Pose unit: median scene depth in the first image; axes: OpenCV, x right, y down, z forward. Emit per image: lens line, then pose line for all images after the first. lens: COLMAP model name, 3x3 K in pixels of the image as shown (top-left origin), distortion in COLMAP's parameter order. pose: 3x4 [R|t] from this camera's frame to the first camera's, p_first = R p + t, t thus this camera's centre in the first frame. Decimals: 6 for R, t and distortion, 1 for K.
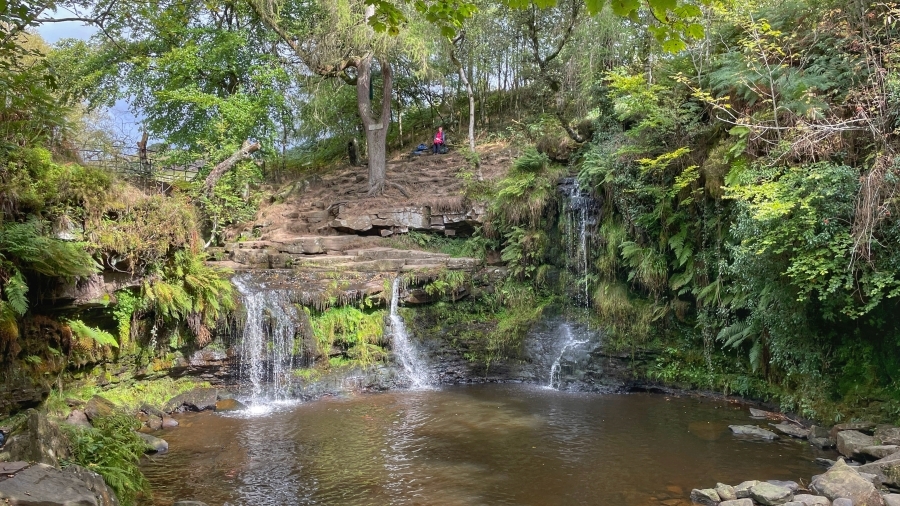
lens RADIAL K [[674.8, 0, 450.0], [0, 674.8, 253.0], [0, 0, 1]] dist [0.105598, -0.152264]
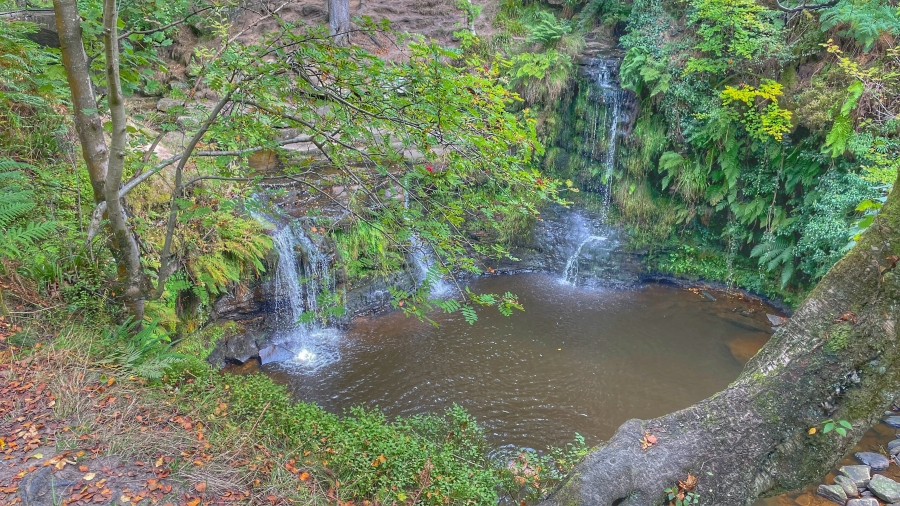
lens RADIAL K [[674.8, 0, 450.0], [0, 674.8, 253.0], [0, 0, 1]] dist [0.105598, -0.152264]
pose [[0.972170, -0.067347, 0.224389, -0.249703], [-0.023955, 0.924195, 0.381169, -0.227459], [-0.233050, -0.375936, 0.896861, 0.141194]]
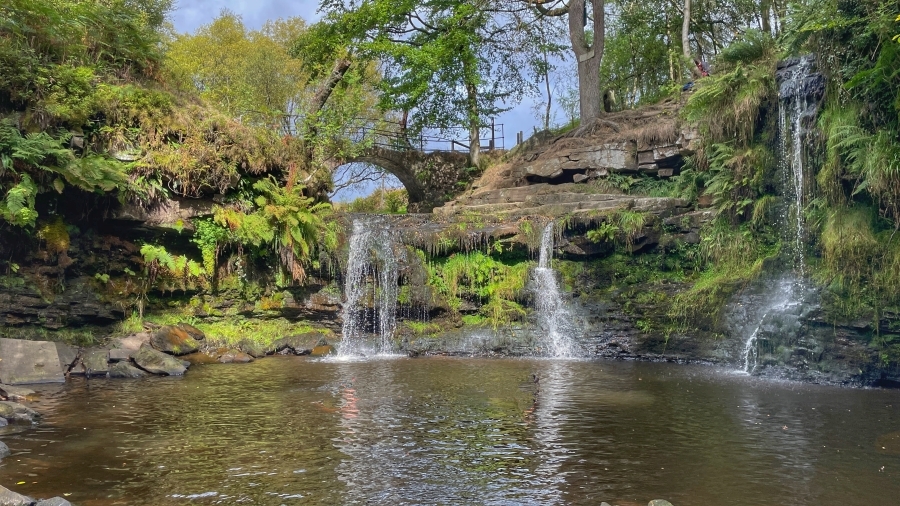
lens RADIAL K [[680.5, 0, 450.0], [0, 680.5, 253.0], [0, 0, 1]] dist [0.102720, -0.161159]
pose [[0.835485, -0.013369, -0.549350, 0.280780], [0.001069, 0.999742, -0.022703, 0.098455], [0.549512, 0.018380, 0.835284, 0.285331]]
